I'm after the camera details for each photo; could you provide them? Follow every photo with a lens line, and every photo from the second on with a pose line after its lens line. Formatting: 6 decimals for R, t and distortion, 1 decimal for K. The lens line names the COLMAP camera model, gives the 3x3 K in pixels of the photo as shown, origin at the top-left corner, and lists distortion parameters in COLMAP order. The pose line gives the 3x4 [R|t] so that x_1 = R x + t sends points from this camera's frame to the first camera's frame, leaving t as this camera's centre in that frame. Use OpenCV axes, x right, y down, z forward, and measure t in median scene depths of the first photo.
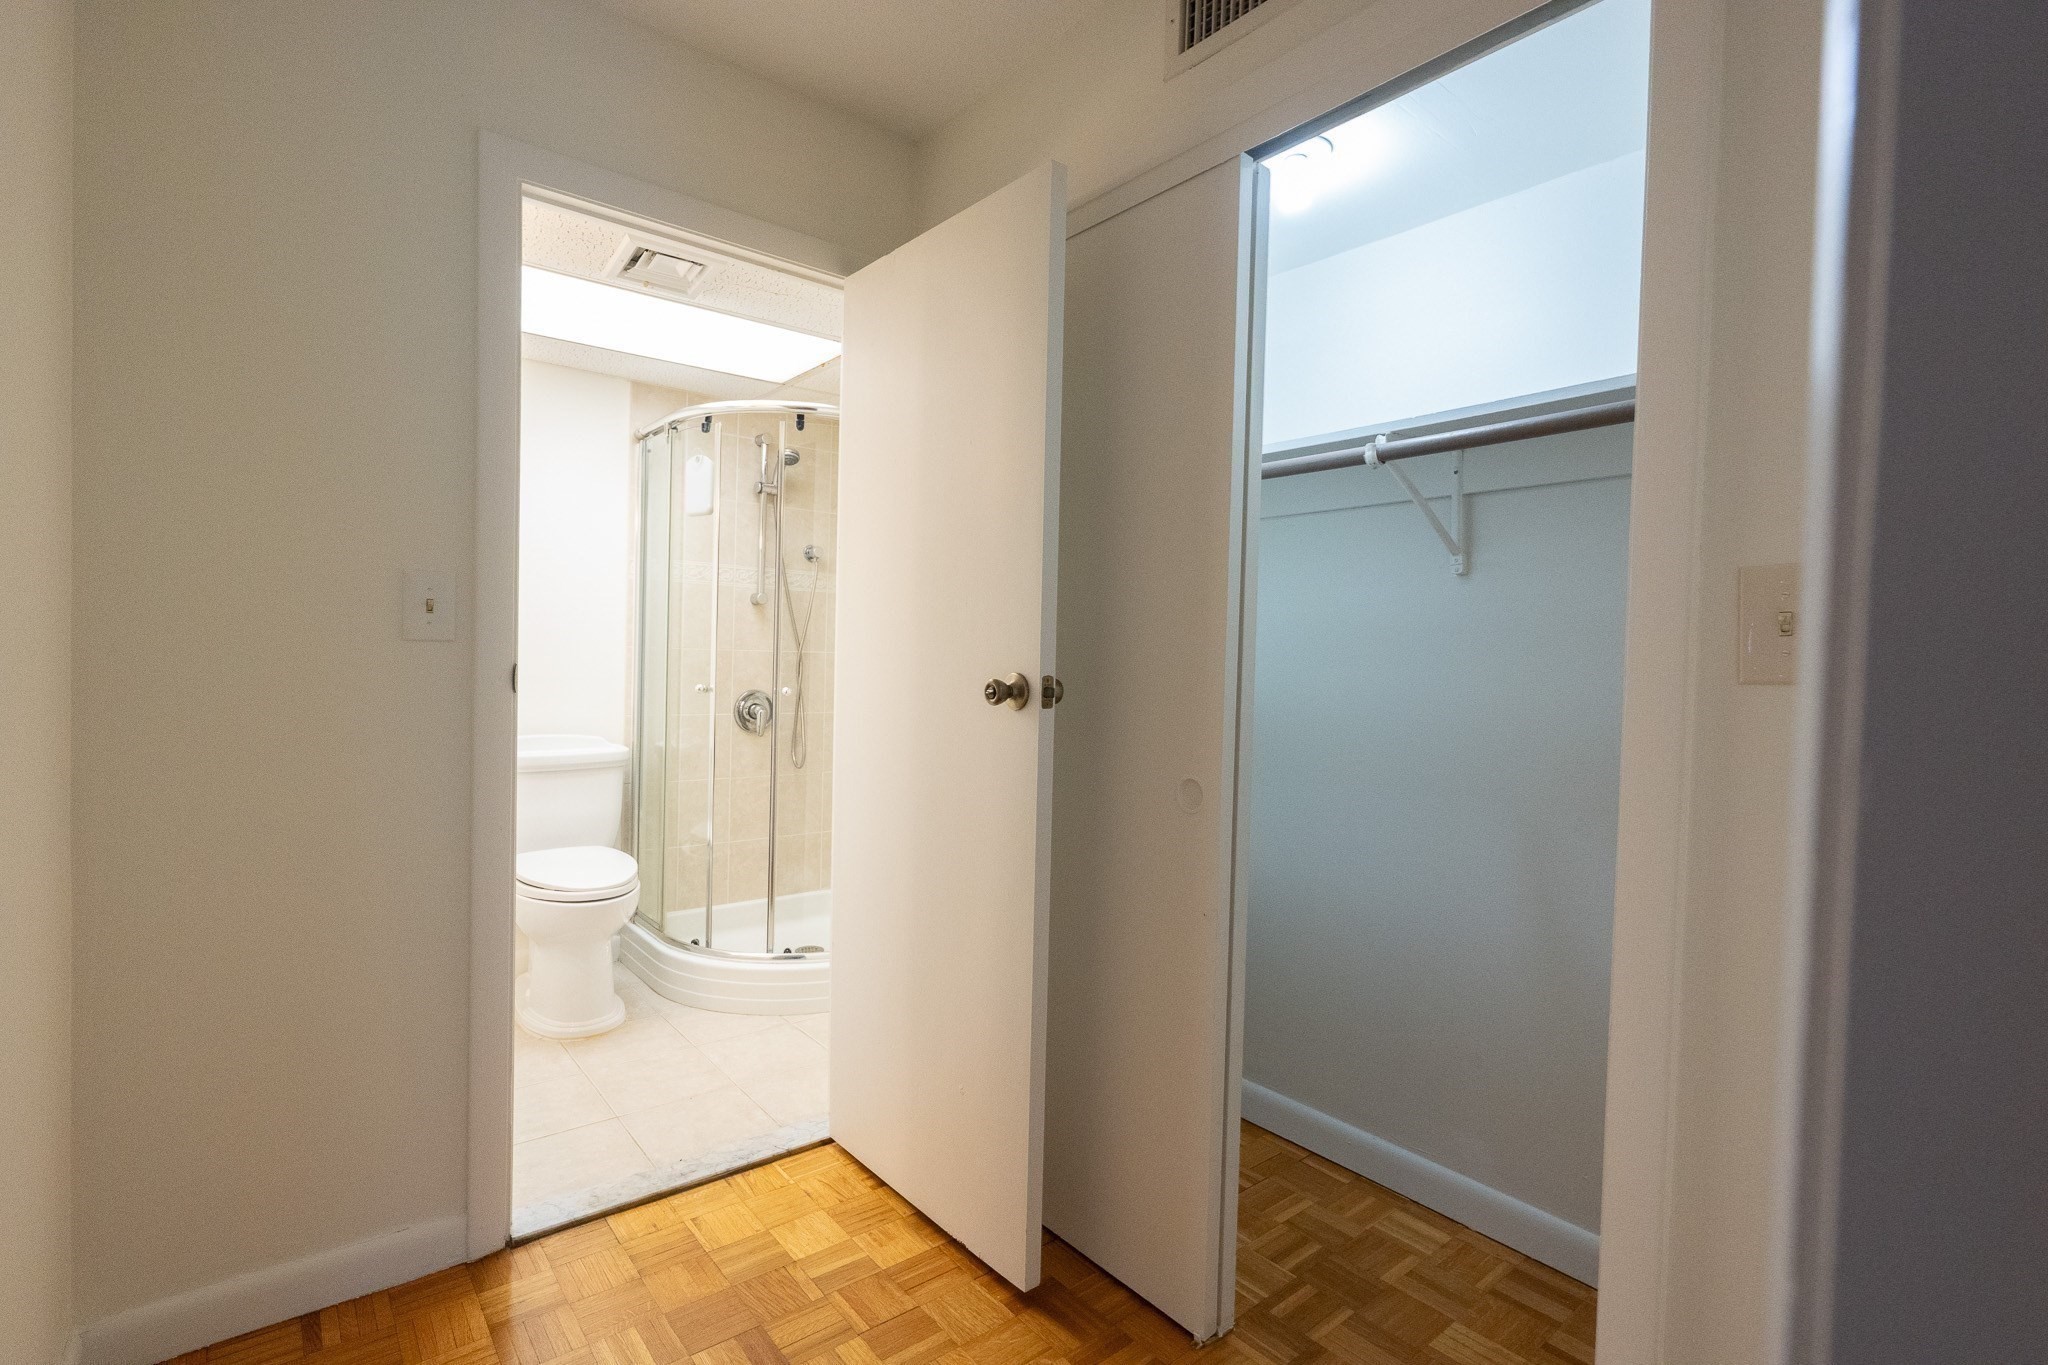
lens RADIAL K [[958.6, 0, 1037.1], [0, 958.6, 674.4], [0, 0, 1]] dist [-0.019347, 0.000046]
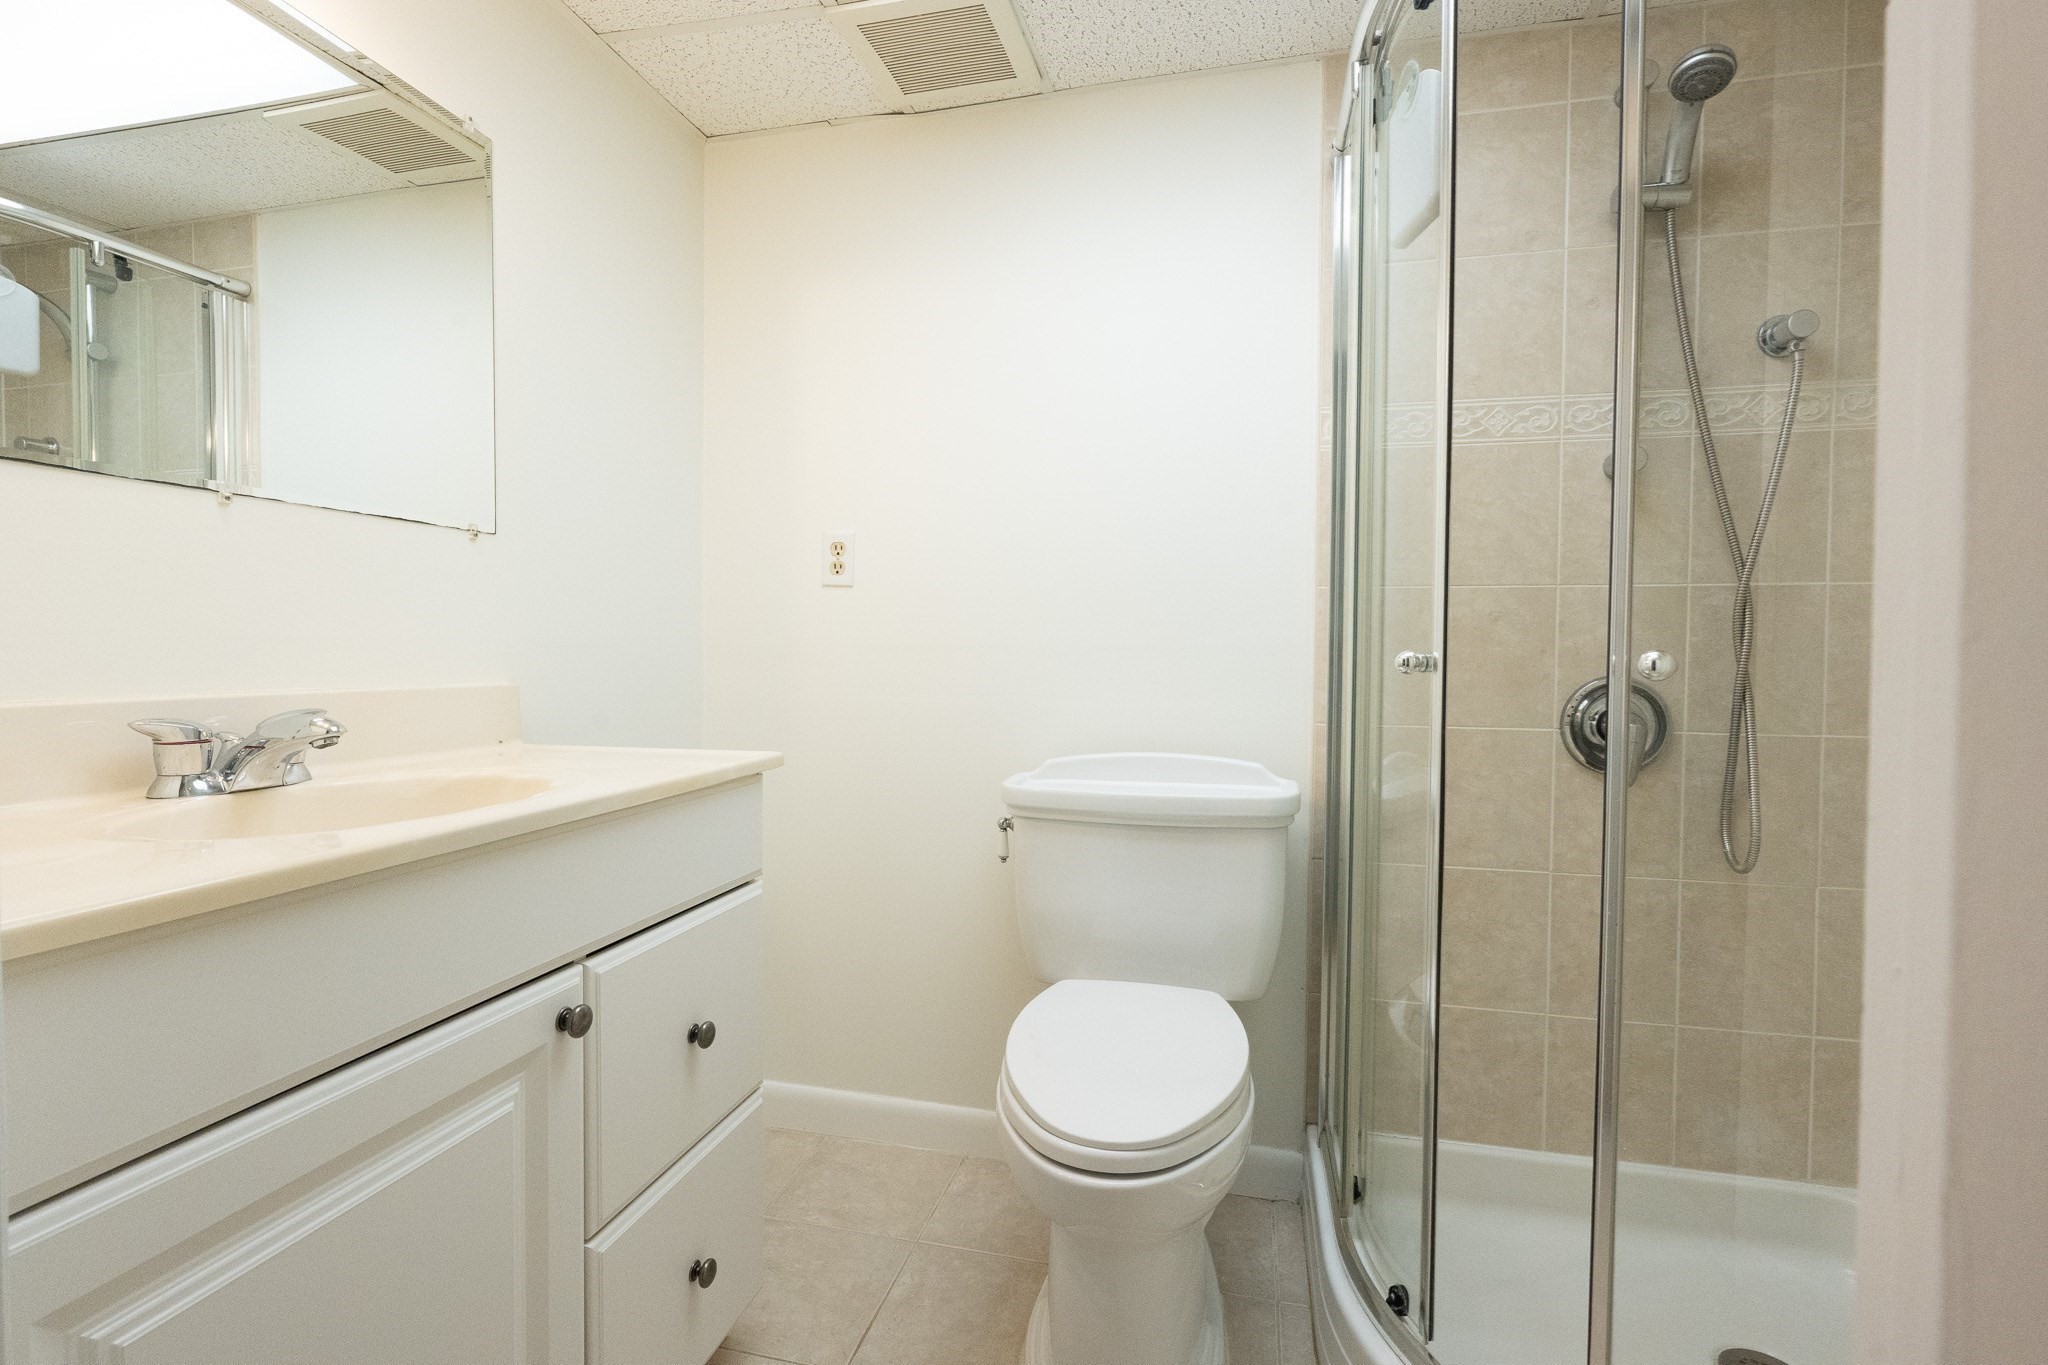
lens RADIAL K [[945.9, 0, 1014.7], [0, 945.9, 673.3], [0, 0, 1]] dist [-0.013444, 0.002307]
pose [[0.590540, 0.000549, -0.807008, -0.122936], [-0.005414, 0.999980, -0.003282, 0.019257], [0.806990, 0.006308, 0.590531, 0.579637]]
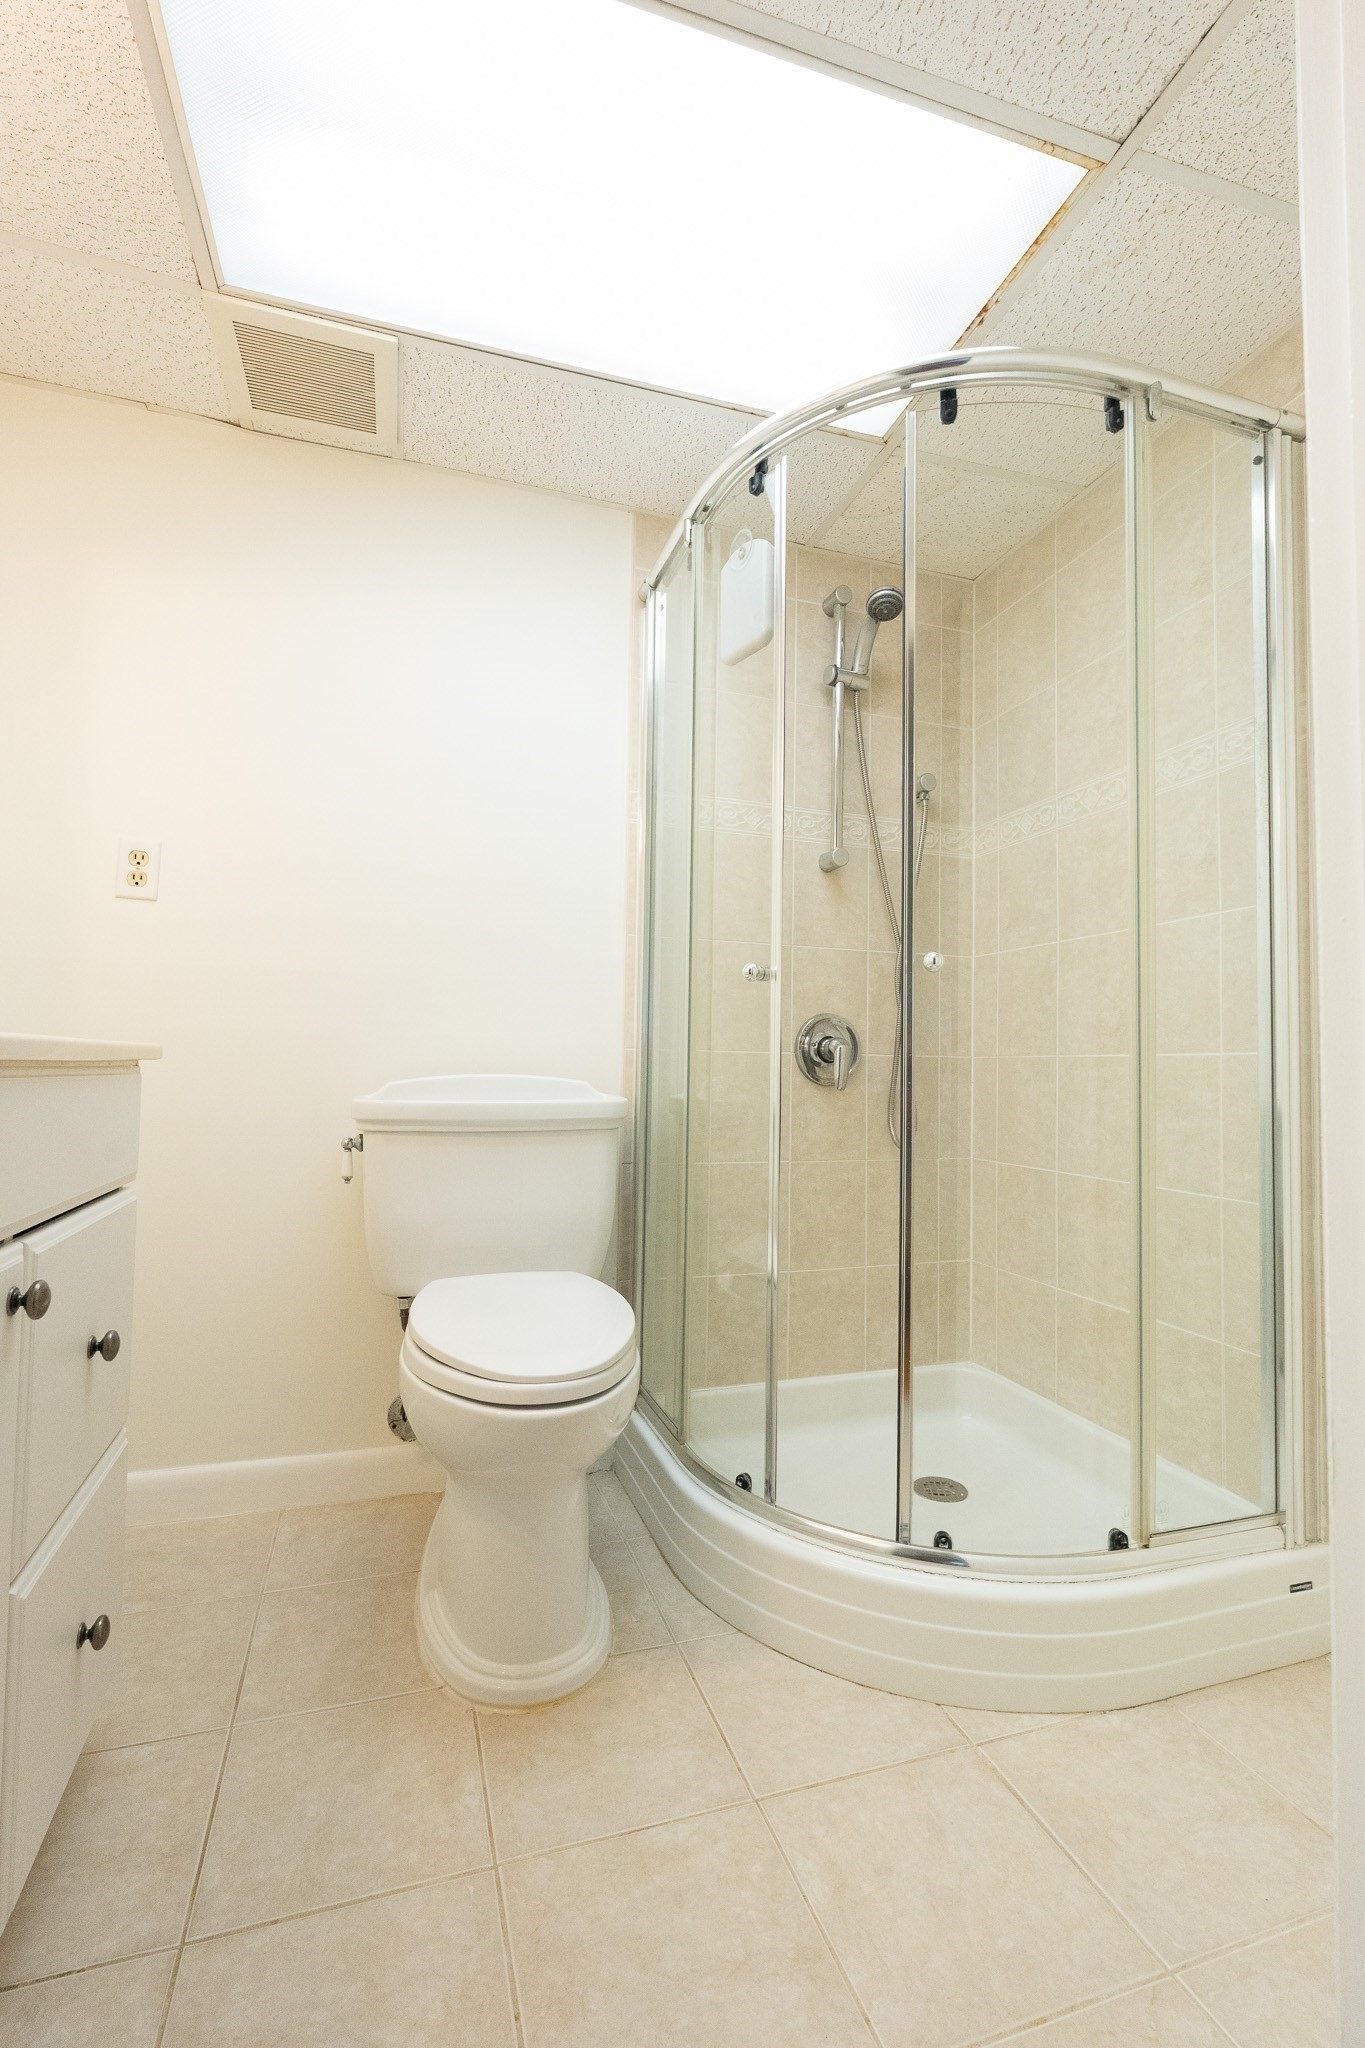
lens RADIAL K [[906.4, 0, 685.1], [0, 906.4, 1030.2], [0, 0, 1]] dist [-0.012079, 0.000430]
pose [[0.931918, -0.027594, -0.361619, -0.190848], [0.002759, 0.997612, -0.069017, 0.071119], [0.362660, 0.063320, 0.929768, 0.487055]]
